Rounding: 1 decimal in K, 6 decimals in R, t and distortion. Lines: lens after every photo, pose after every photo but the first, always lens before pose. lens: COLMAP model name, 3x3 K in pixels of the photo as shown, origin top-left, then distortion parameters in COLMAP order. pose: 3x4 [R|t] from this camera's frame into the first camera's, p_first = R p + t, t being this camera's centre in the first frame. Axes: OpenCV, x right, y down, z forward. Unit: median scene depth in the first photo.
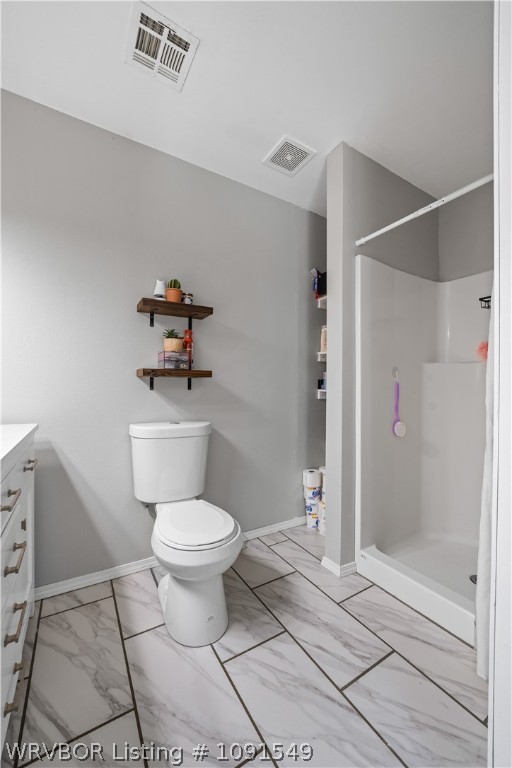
lens RADIAL K [[299.0, 0, 251.8], [0, 299.0, 388.1], [0, 0, 1]] dist [-0.012440, 0.000356]
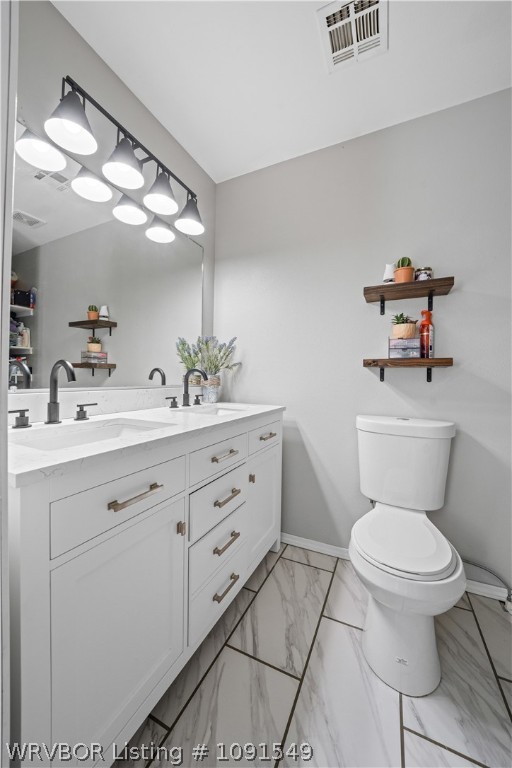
lens RADIAL K [[284.7, 0, 254.8], [0, 284.7, 378.1], [0, 0, 1]] dist [-0.025266, 0.004593]
pose [[0.553721, 0.000476, -0.832702, 0.196574], [-0.007715, 0.999960, -0.004558, 0.003131], [0.832667, 0.008948, 0.553702, 0.169683]]
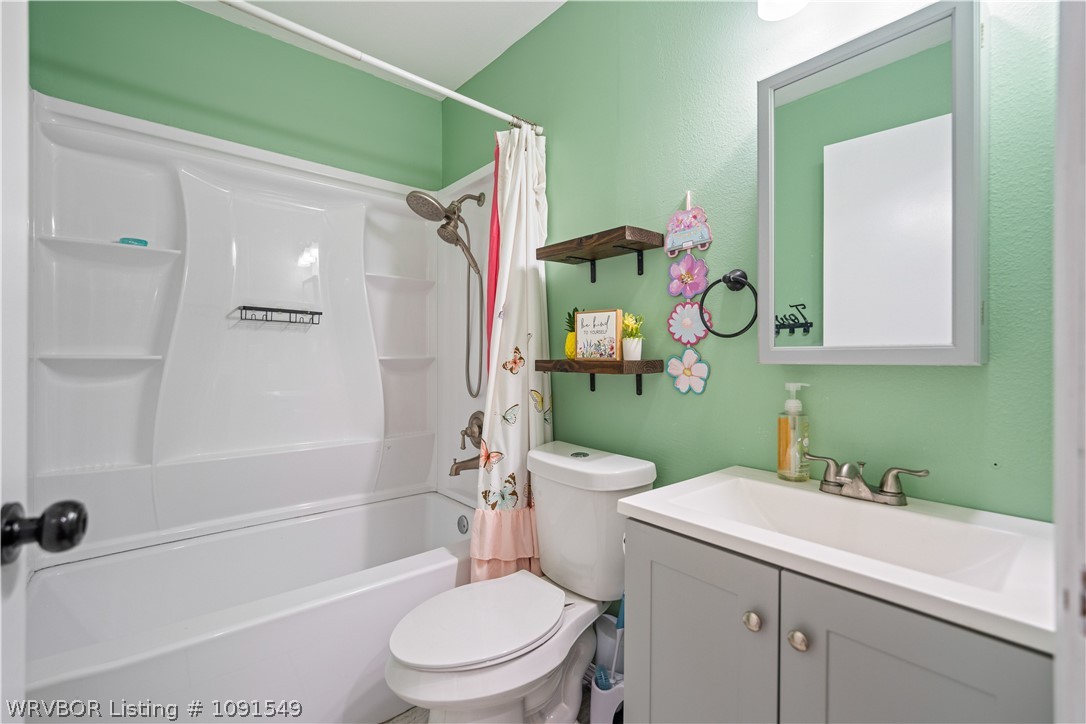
lens RADIAL K [[490.3, 0, 543.0], [0, 490.3, 362.0], [0, 0, 1]] dist [0.000155, 0.000033]
pose [[0.159411, -0.004155, -0.987204, 0.621098], [0.000449, 0.999991, -0.004136, -0.051569], [0.987212, 0.000216, 0.159411, 0.779159]]
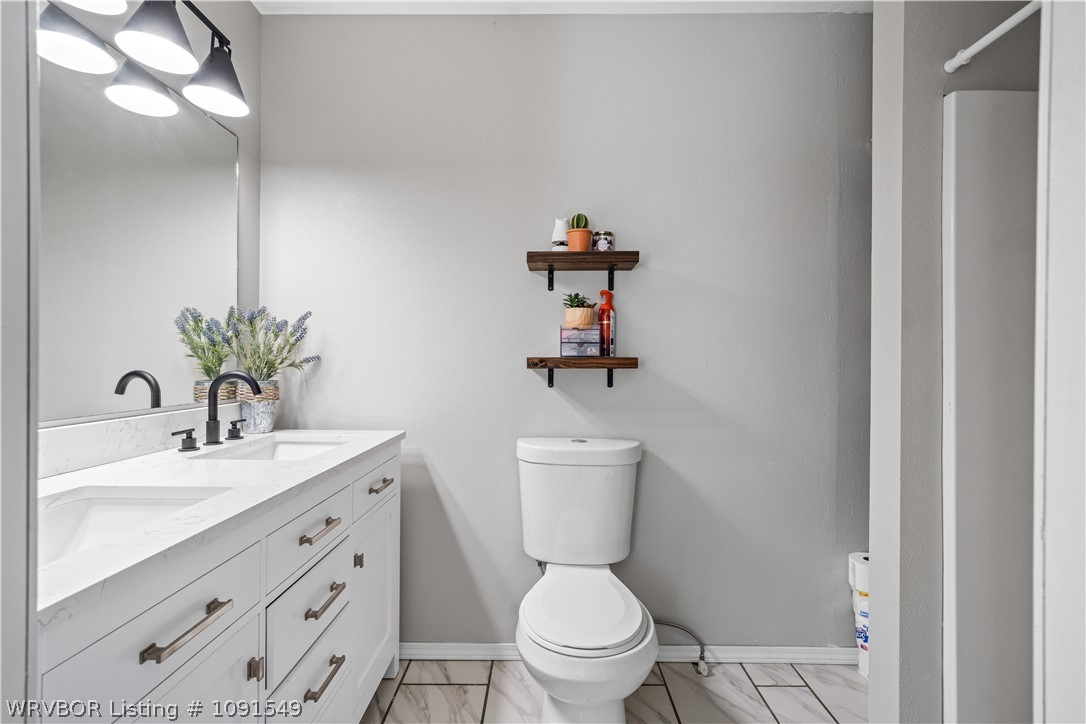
lens RADIAL K [[506.6, 0, 543.0], [0, 506.6, 362.0], [0, 0, 1]] dist [0.003830, 0.000390]
pose [[0.854761, -0.003833, -0.519008, 0.234823], [0.003058, 0.999993, -0.002348, -0.048263], [0.519013, 0.000420, 0.854766, 0.041131]]
